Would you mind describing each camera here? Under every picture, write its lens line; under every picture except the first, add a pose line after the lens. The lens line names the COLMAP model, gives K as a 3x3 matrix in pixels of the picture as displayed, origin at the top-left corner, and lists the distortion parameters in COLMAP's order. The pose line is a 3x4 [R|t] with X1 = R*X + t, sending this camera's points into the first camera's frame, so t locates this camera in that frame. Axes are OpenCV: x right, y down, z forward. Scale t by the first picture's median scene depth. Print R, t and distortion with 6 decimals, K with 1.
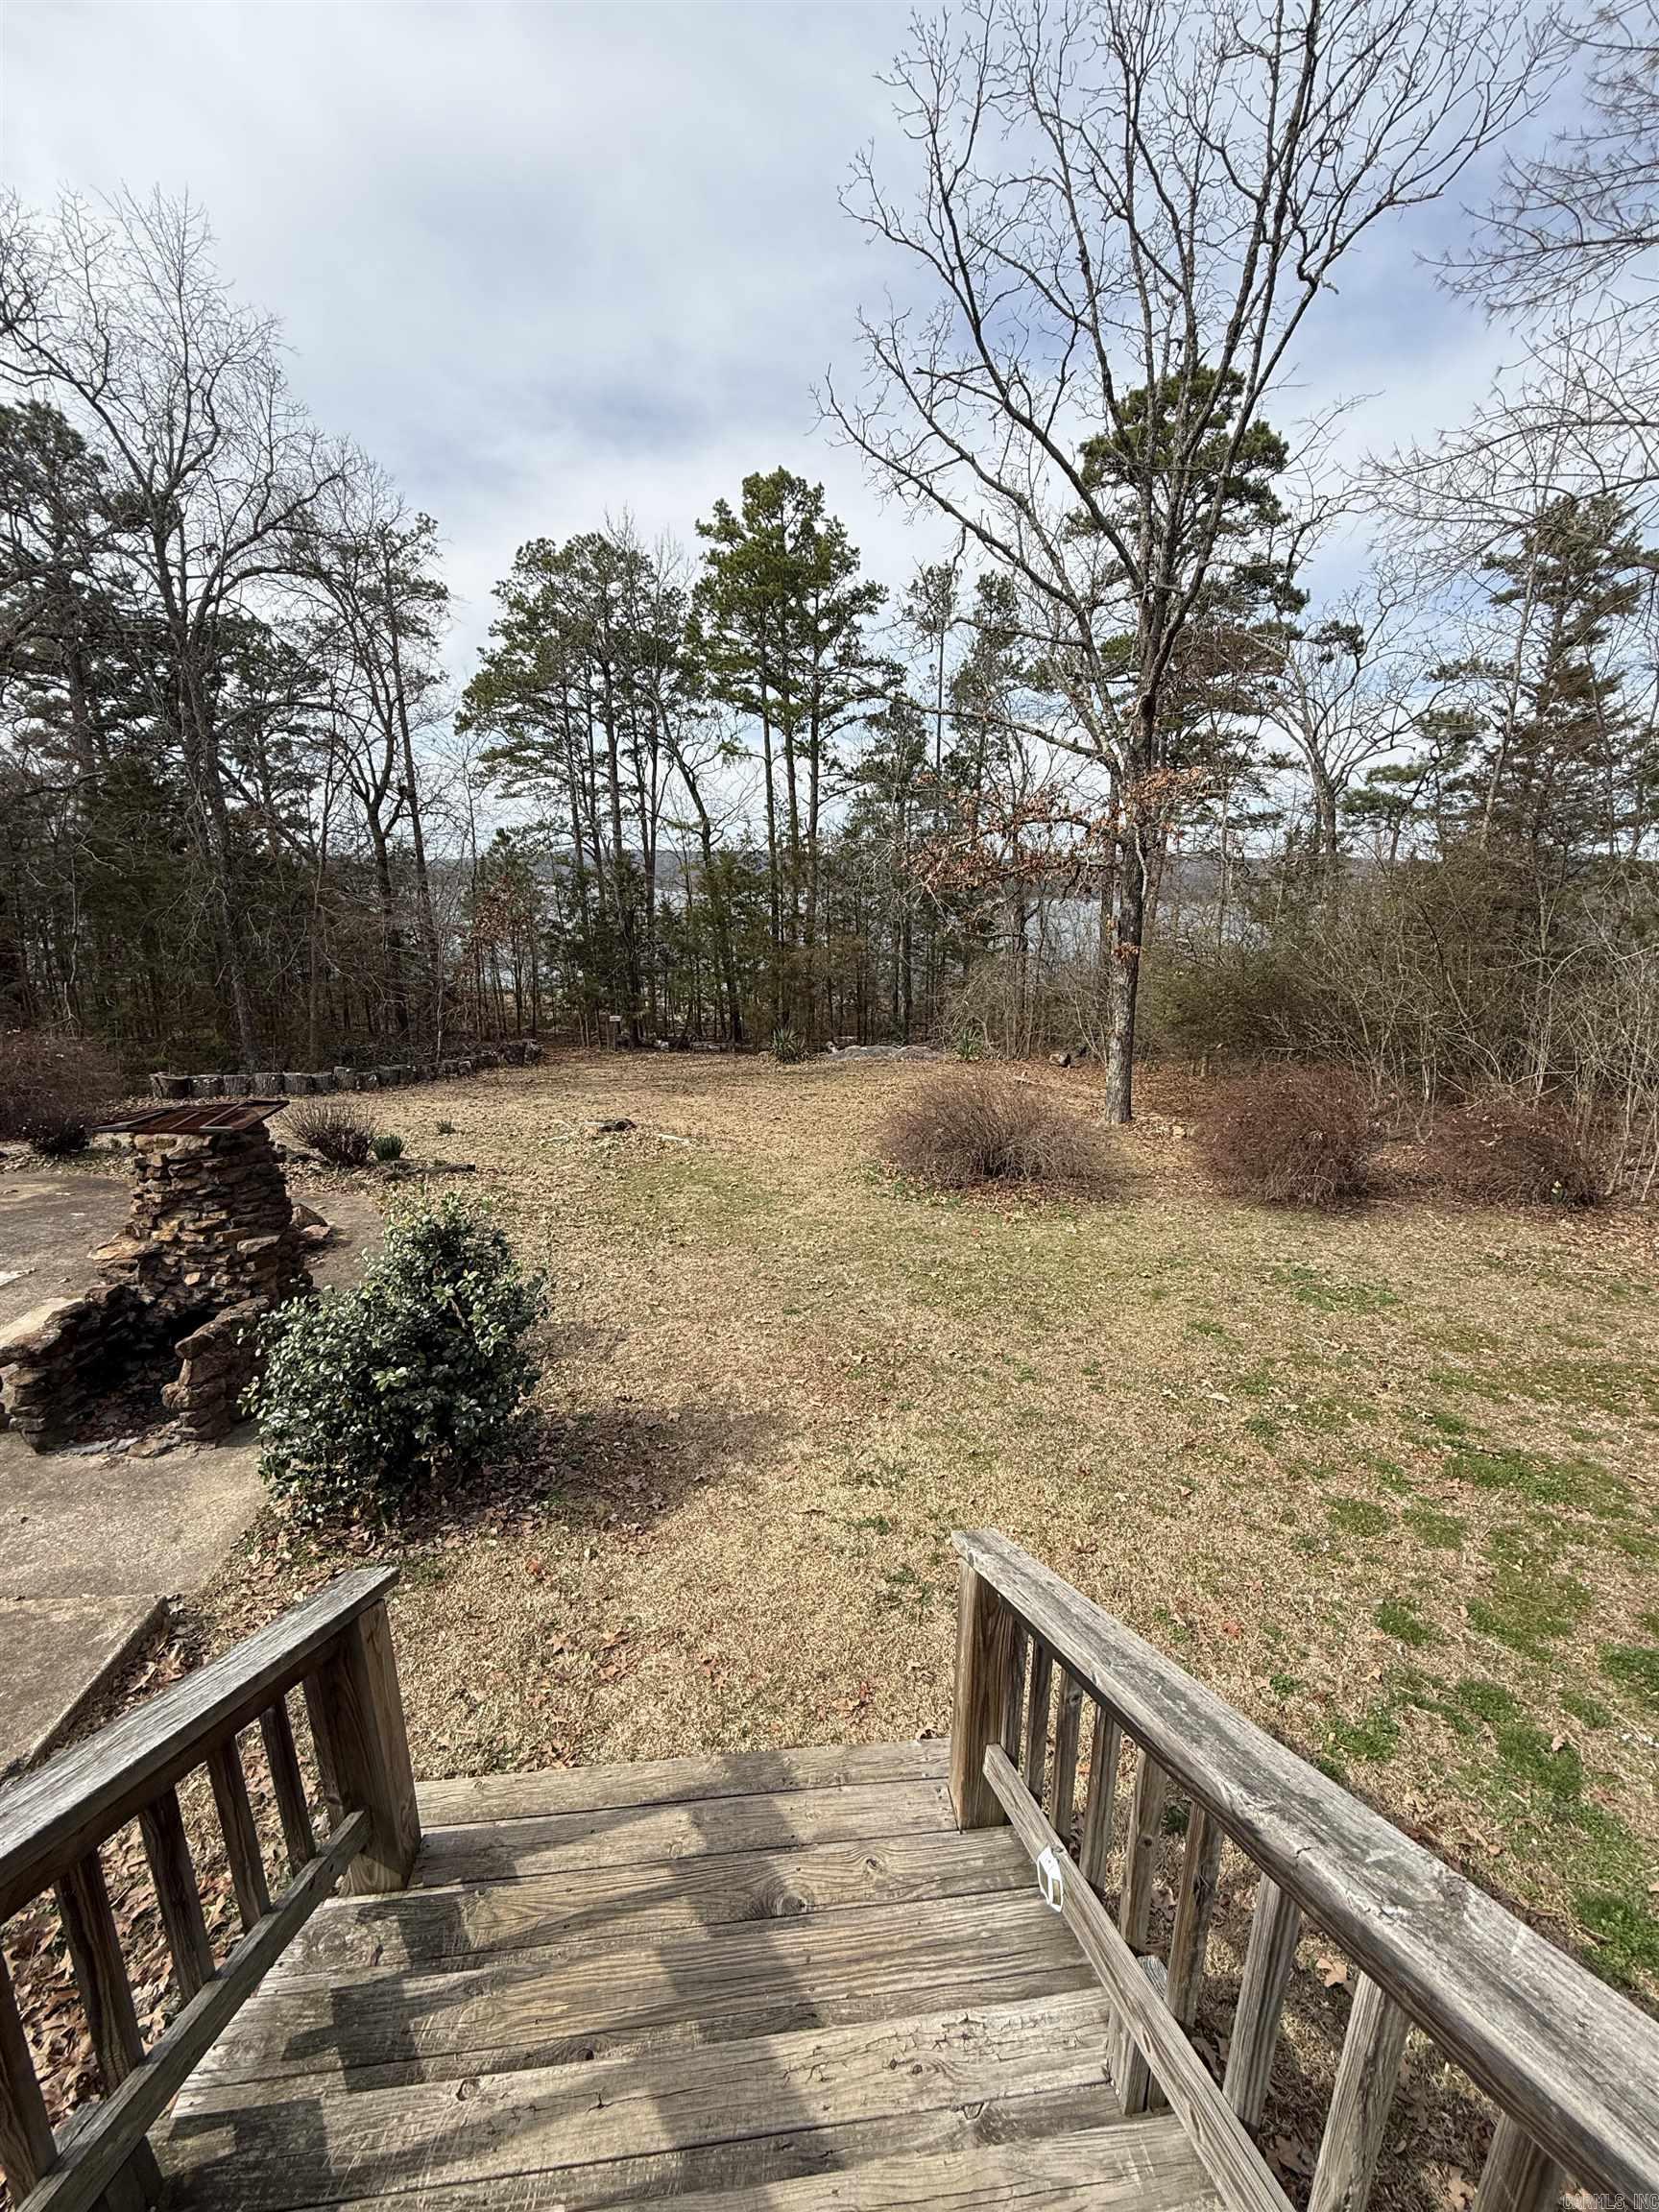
lens RADIAL K [[878.1, 0, 830.5], [0, 878.1, 1101.2], [0, 0, 1]] dist [-0.000729, 0.000191]
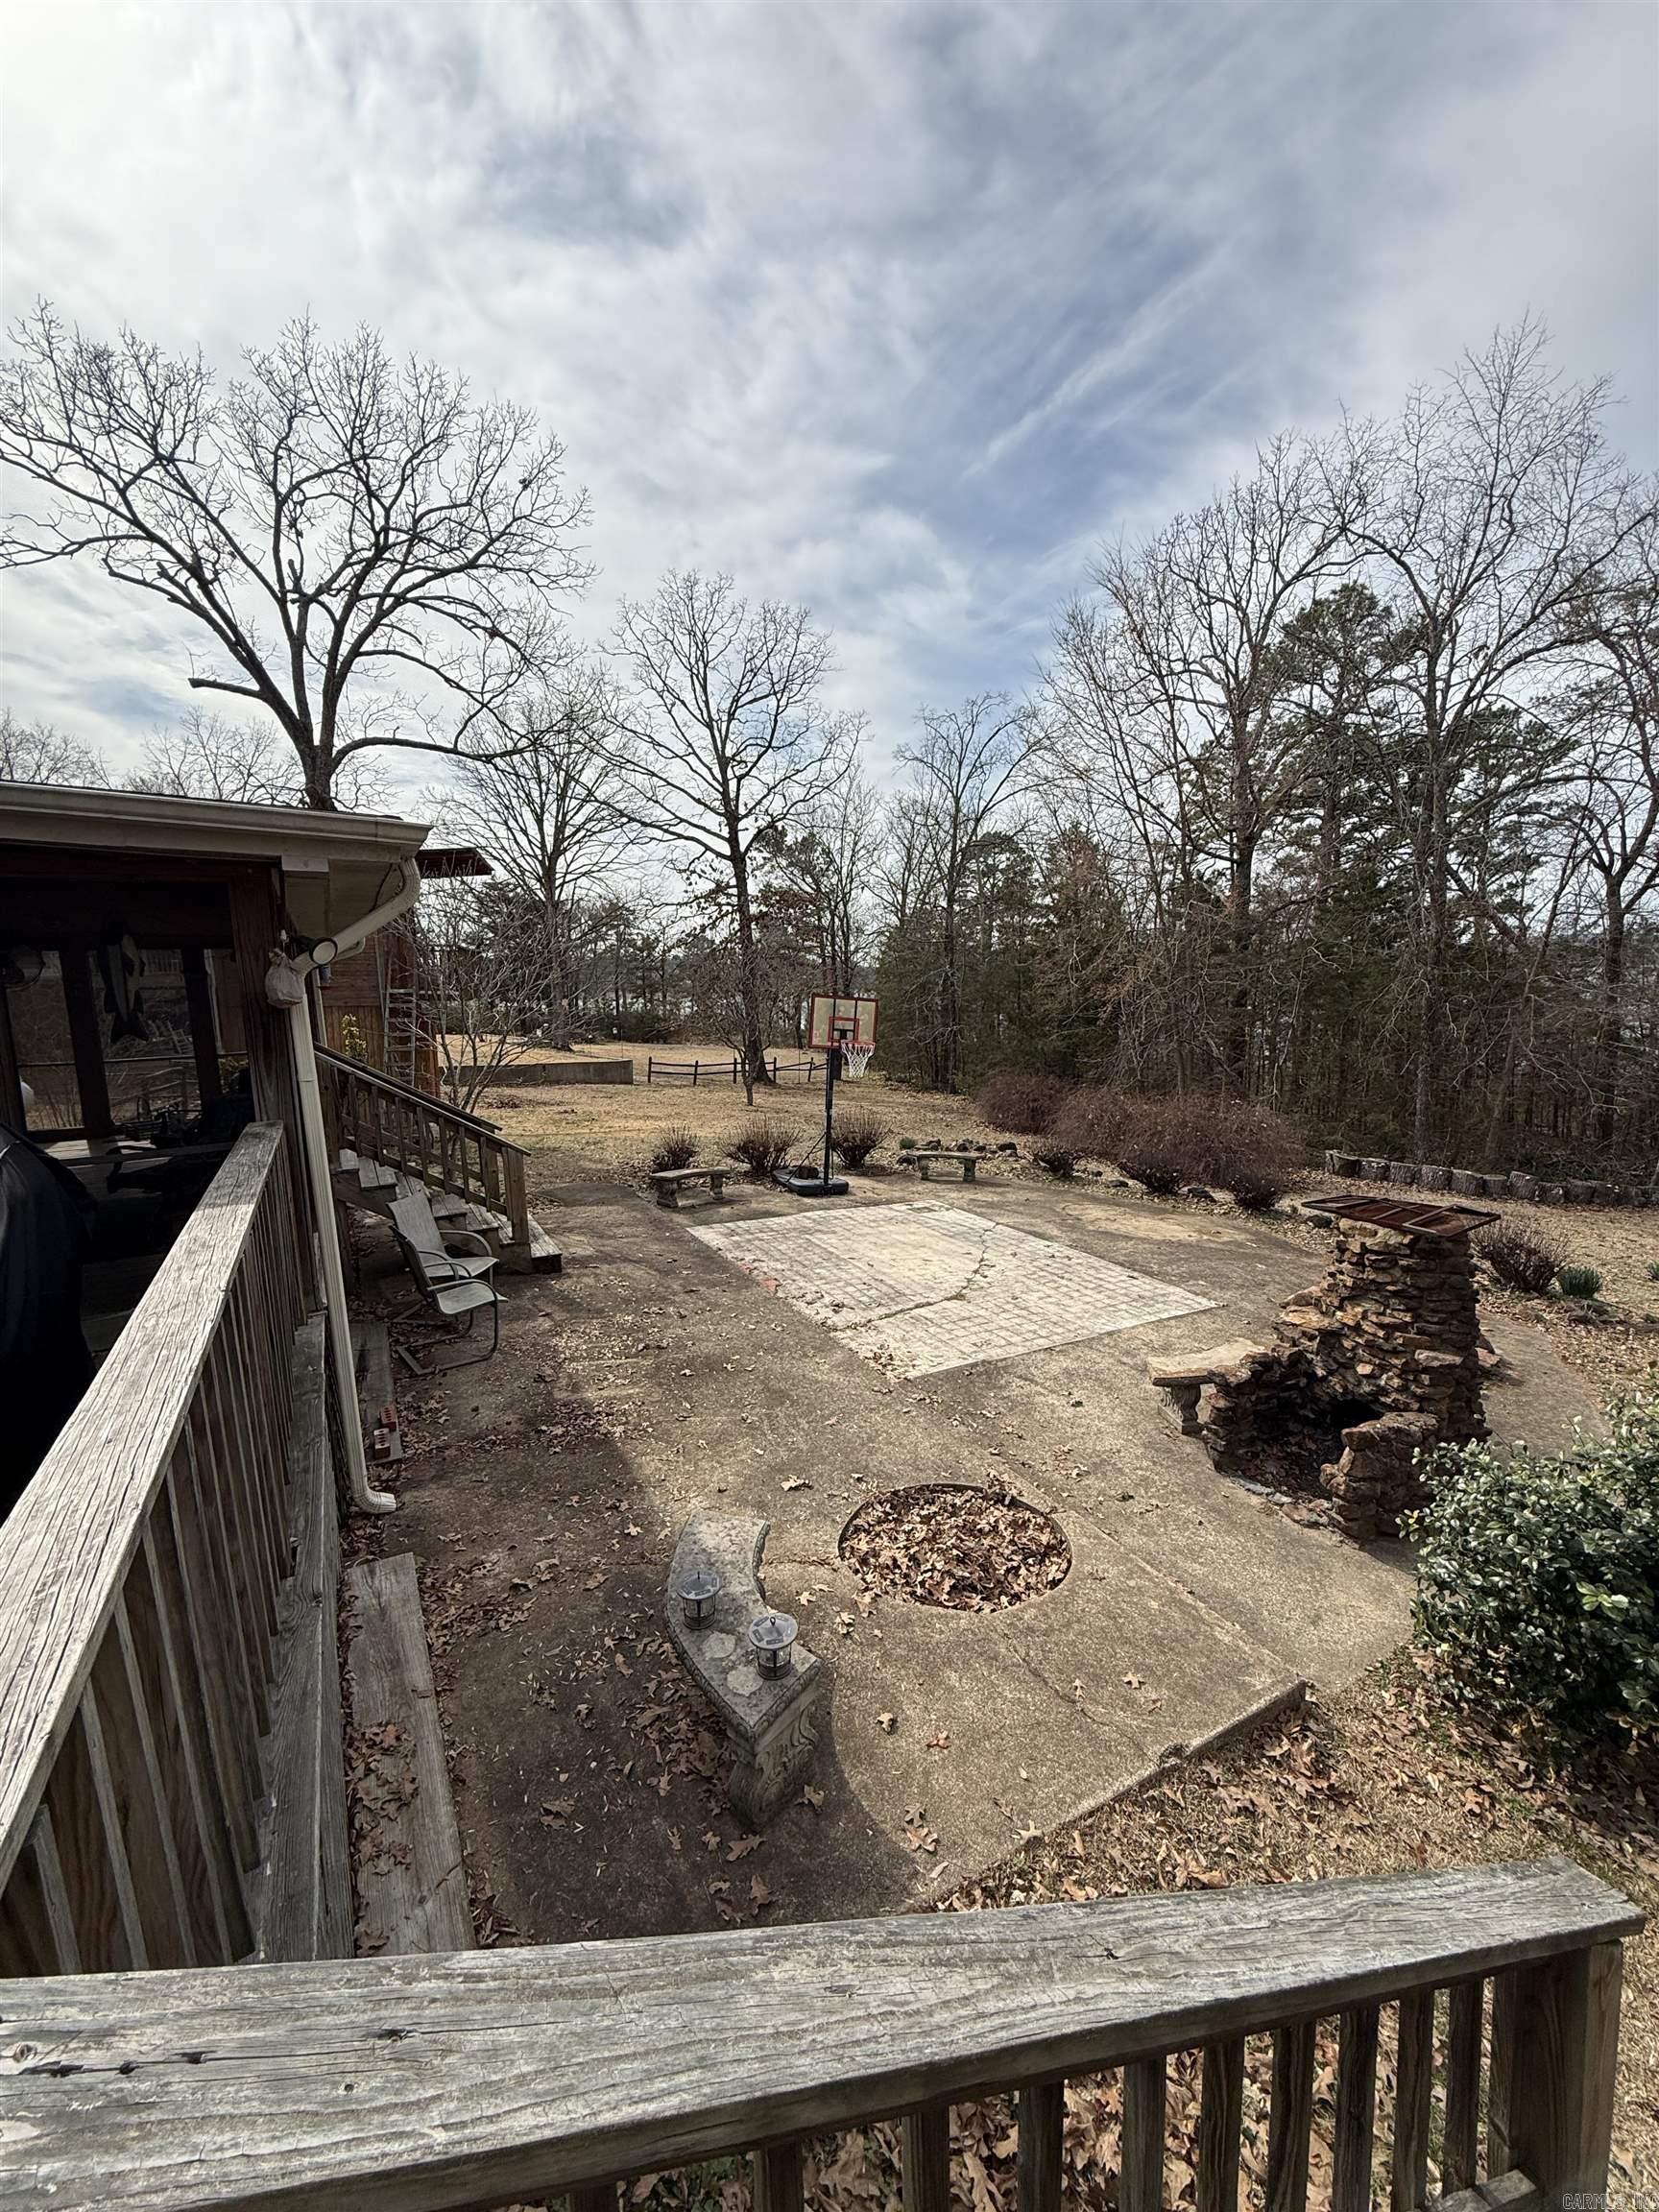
lens RADIAL K [[878.1, 0, 830.5], [0, 878.1, 1101.2], [0, 0, 1]] dist [-0.000729, 0.000191]
pose [[0.387652, 0.092589, -0.917144, -0.032905], [-0.181886, 0.983065, 0.022365, -0.005344], [0.903683, 0.158146, 0.397928, -0.001585]]
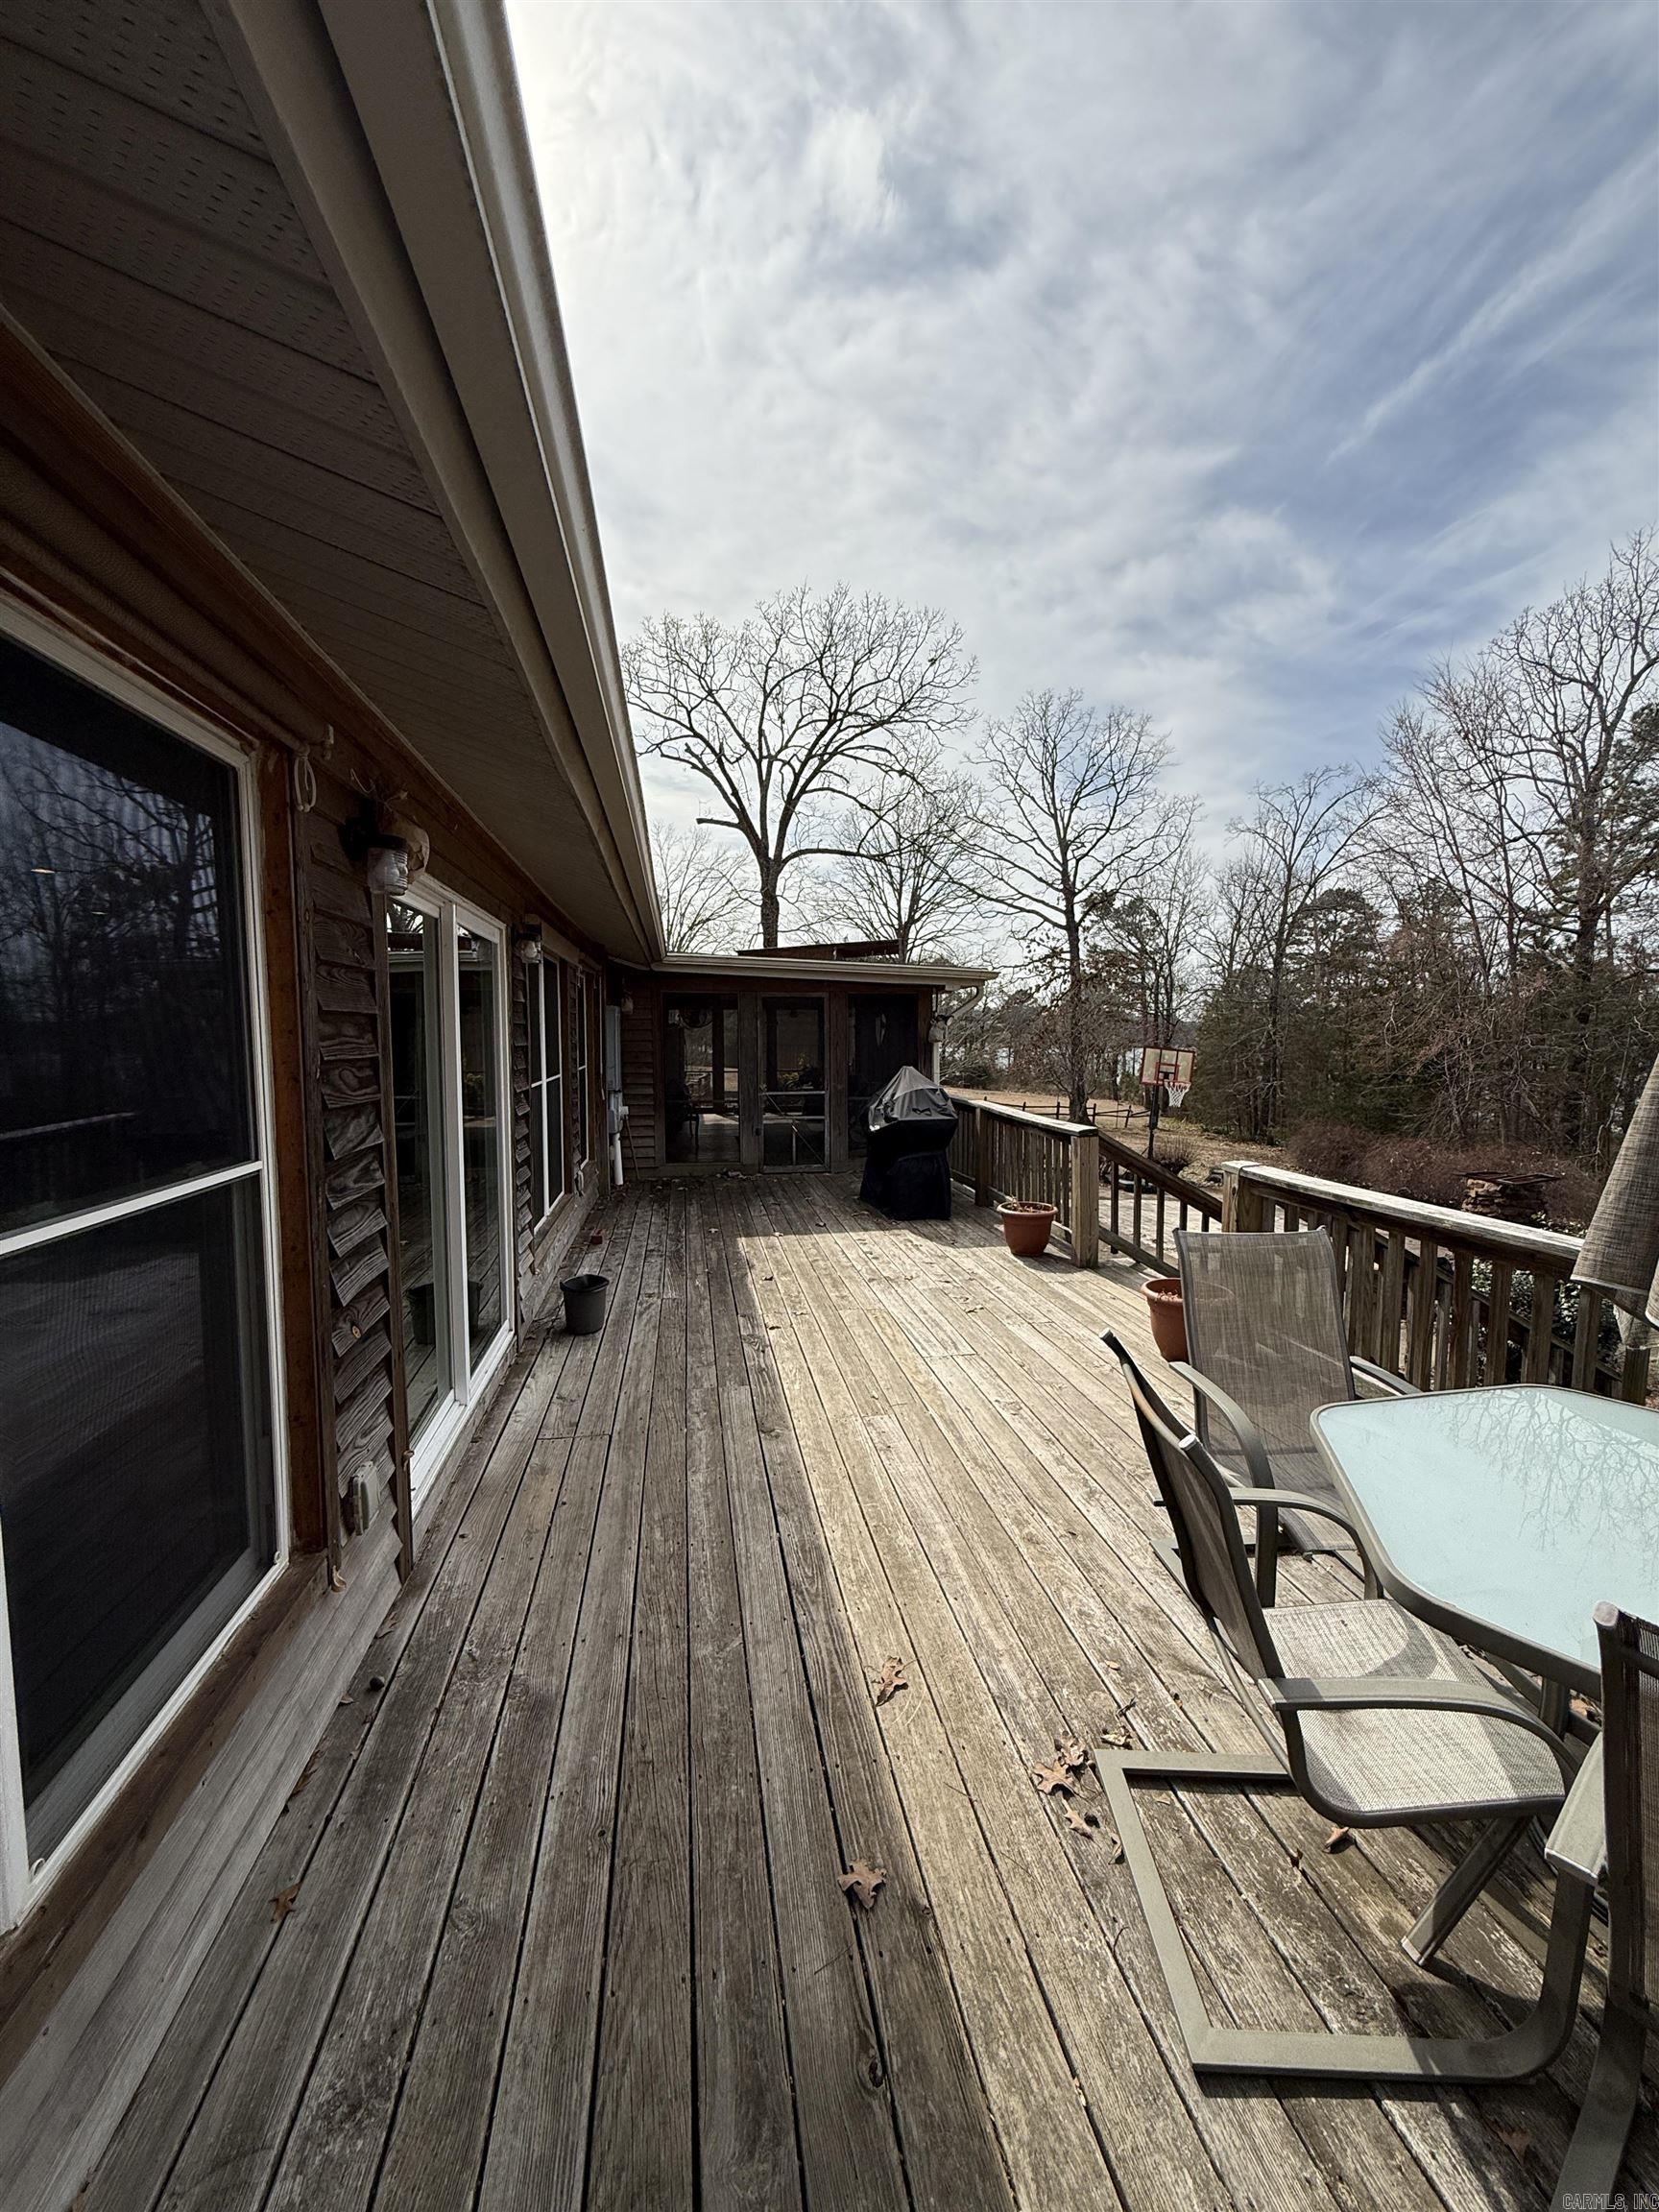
lens RADIAL K [[878.1, 0, 830.5], [0, 878.1, 1101.2], [0, 0, 1]] dist [-0.000729, 0.000191]
pose [[0.053108, 0.051900, -0.997239, 0.402199], [-0.232758, 0.971785, 0.038180, 0.049748], [0.971084, 0.230088, 0.063689, -0.195377]]
